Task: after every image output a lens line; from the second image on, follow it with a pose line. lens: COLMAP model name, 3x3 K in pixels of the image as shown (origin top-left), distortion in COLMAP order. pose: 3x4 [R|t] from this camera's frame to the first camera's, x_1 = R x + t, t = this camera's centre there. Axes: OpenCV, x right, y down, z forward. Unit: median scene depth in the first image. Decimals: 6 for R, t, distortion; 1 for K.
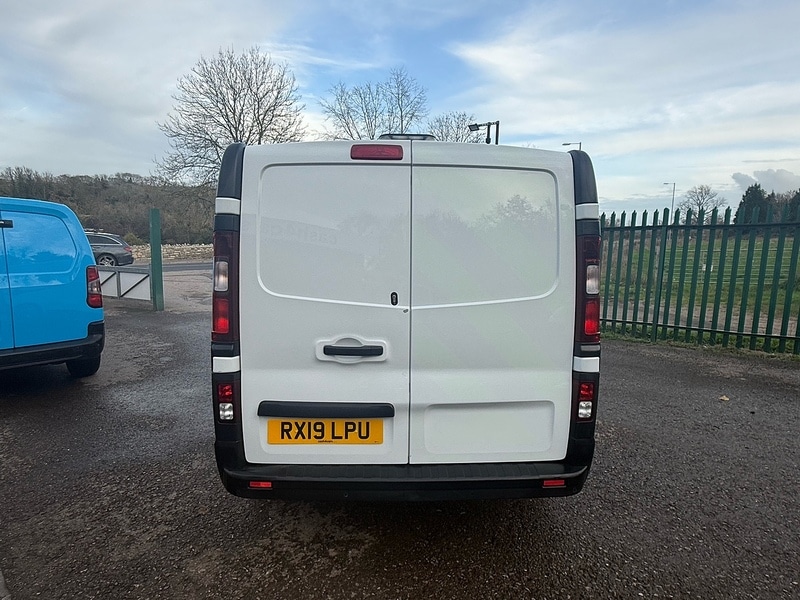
lens RADIAL K [[468.7, 0, 406.7], [0, 468.7, 298.1], [0, 0, 1]] dist [0.003424, 0.004822]
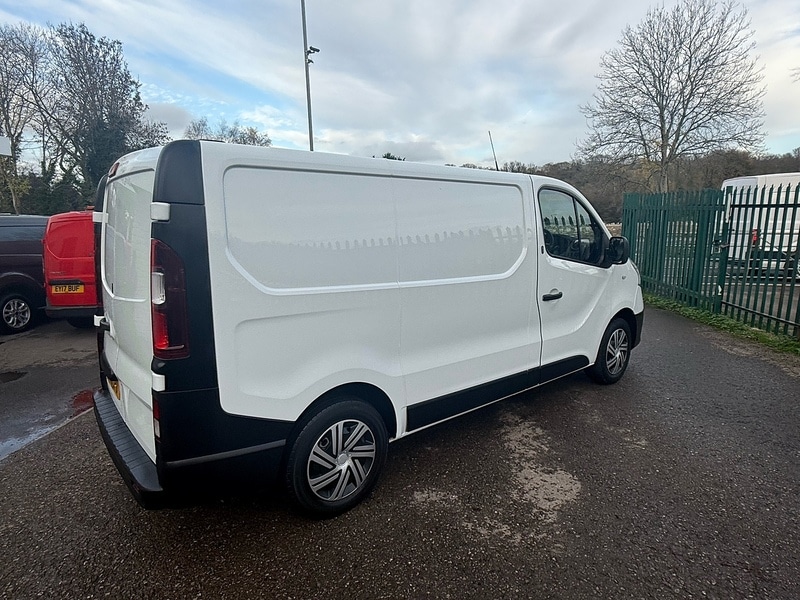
lens RADIAL K [[472.2, 0, 398.5], [0, 472.2, 297.0], [0, 0, 1]] dist [0.000355, -0.001384]
pose [[0.597830, 0.110450, -0.793978, 0.162533], [-0.076447, 0.993804, 0.080686, -0.015428], [0.797970, 0.012461, 0.602569, 0.097034]]
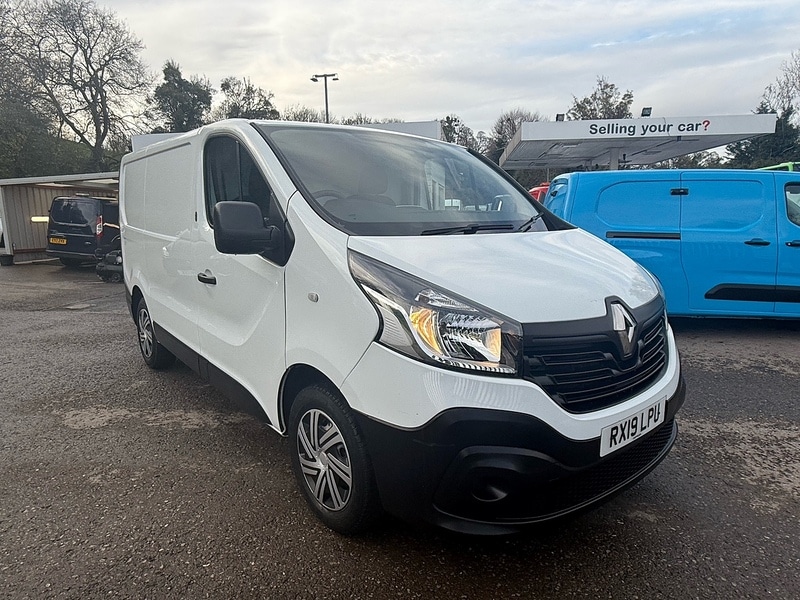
lens RADIAL K [[505.4, 0, 400.4], [0, 505.4, 301.8], [0, 0, 1]] dist [-0.001560, 0.002585]
pose [[-0.807870, 0.092019, -0.582132, 0.089472], [-0.077287, 0.962665, 0.259429, -0.044495], [0.584271, 0.254576, -0.770596, 0.430515]]
